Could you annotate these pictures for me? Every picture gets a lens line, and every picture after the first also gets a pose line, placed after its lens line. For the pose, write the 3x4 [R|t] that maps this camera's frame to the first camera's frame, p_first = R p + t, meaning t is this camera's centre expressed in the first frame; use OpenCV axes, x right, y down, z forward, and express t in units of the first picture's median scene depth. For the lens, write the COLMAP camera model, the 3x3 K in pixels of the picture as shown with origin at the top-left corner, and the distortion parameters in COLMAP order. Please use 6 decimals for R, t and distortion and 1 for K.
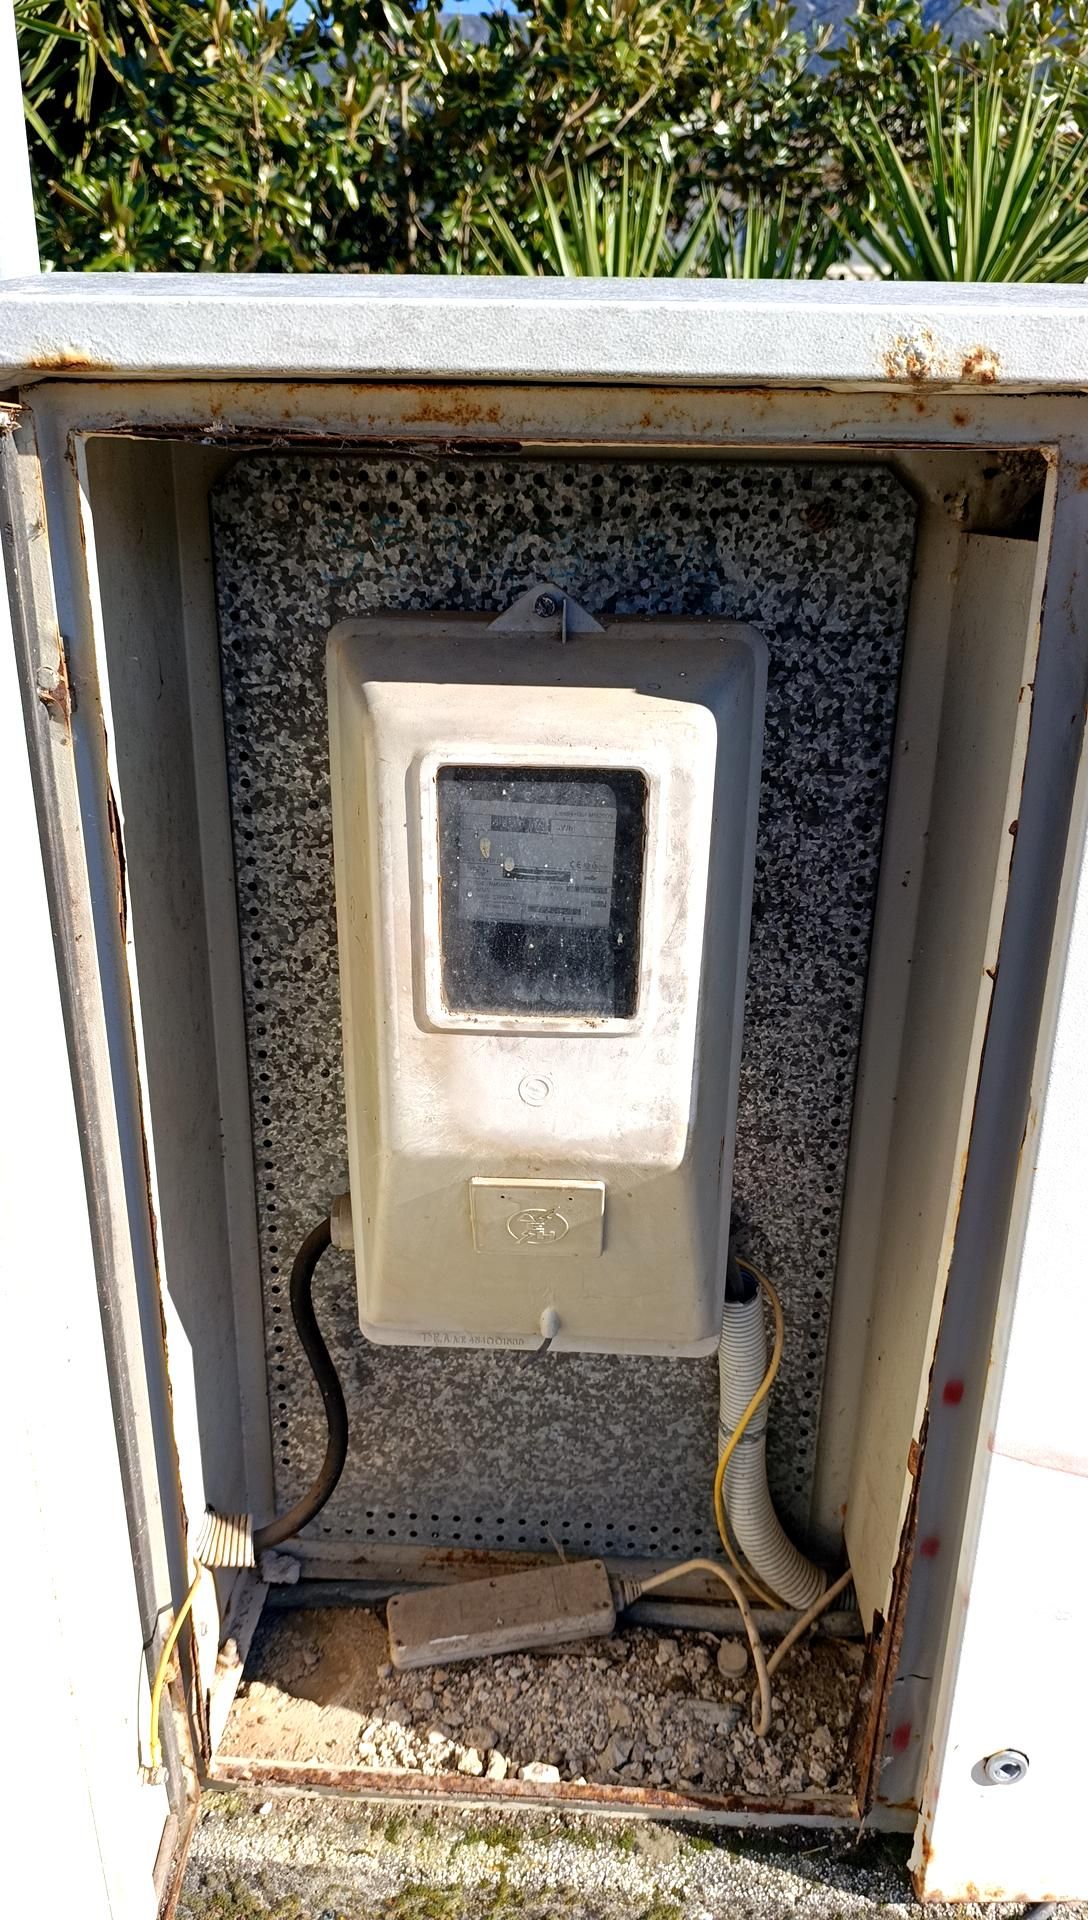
lens RADIAL K [[1550.5, 0, 537.8], [0, 1550.5, 946.9], [0, 0, 1]] dist [0.076404, -0.112091]
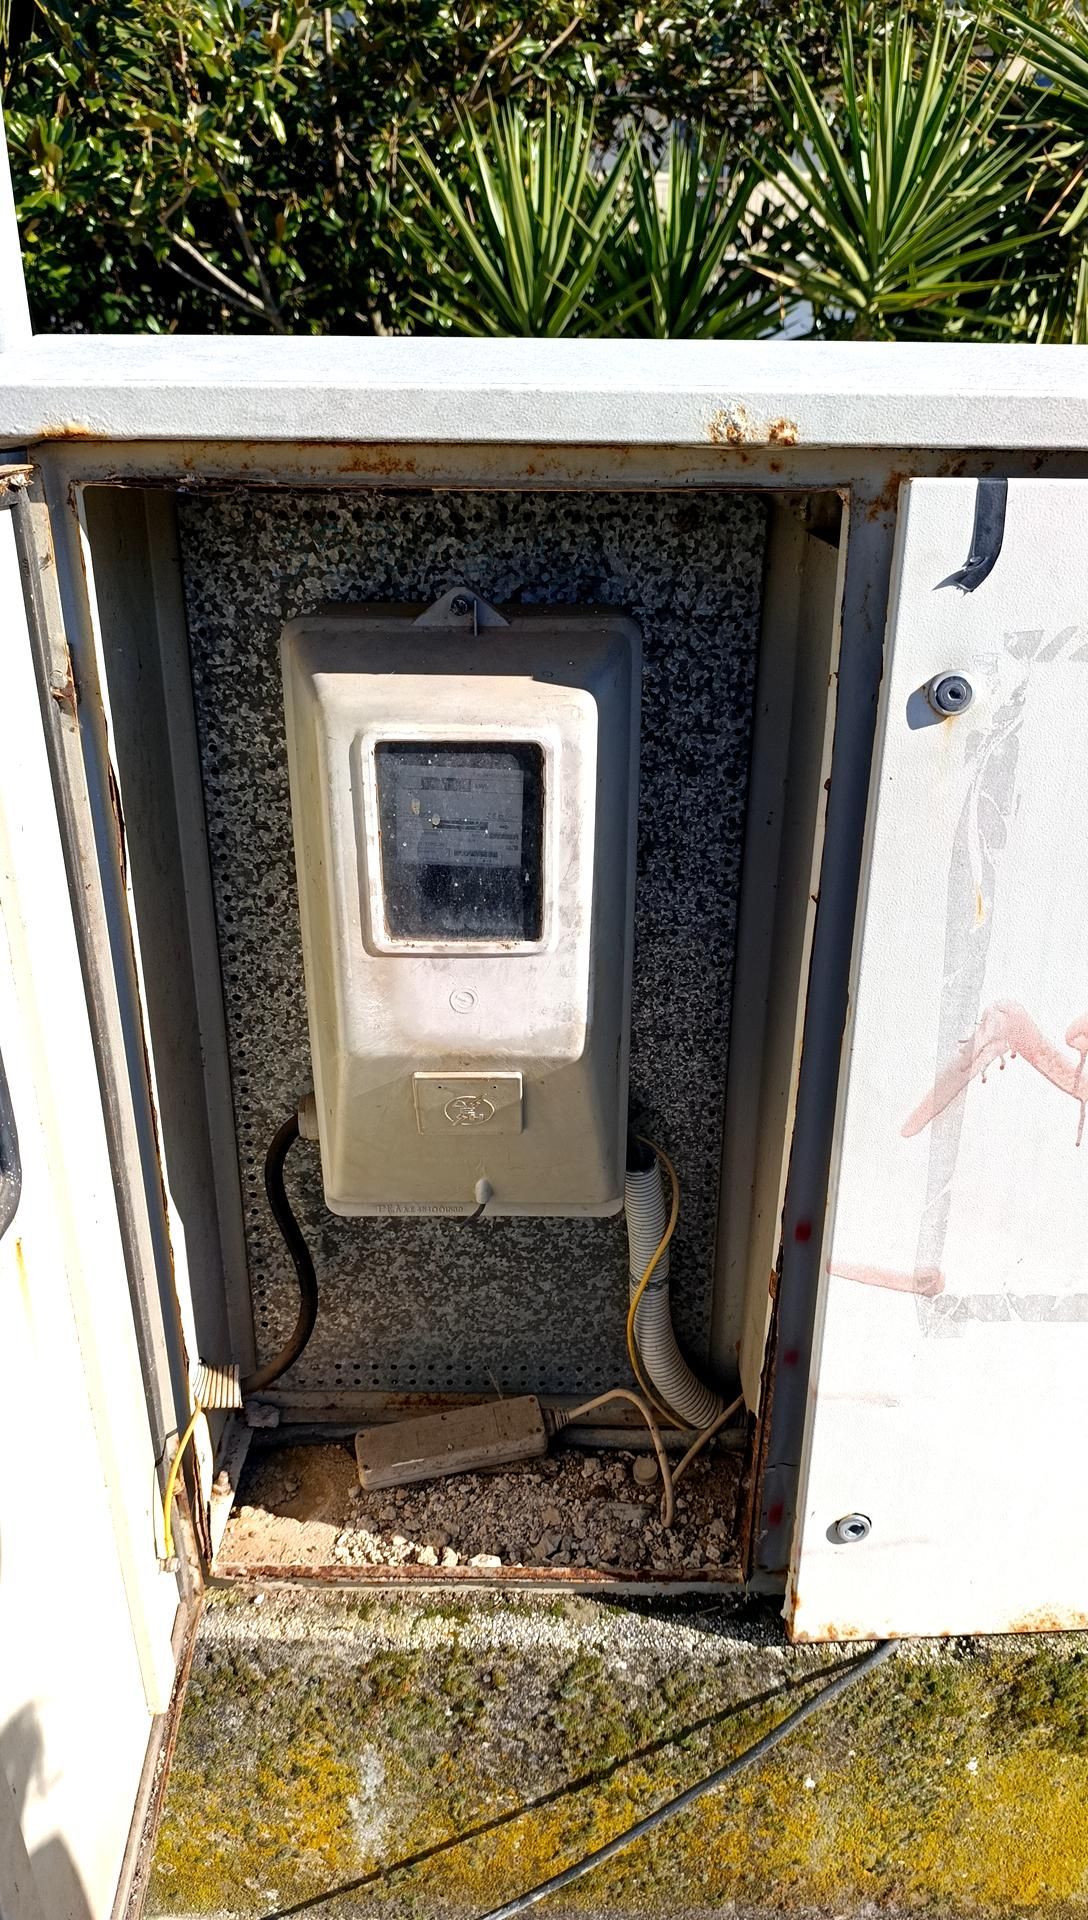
lens RADIAL K [[1550.5, 0, 537.8], [0, 1550.5, 946.9], [0, 0, 1]] dist [0.076404, -0.112091]
pose [[0.999213, -0.025458, 0.030408, 0.017442], [0.023850, 0.998356, 0.052110, -0.010622], [-0.031685, -0.051344, 0.998178, -0.186611]]
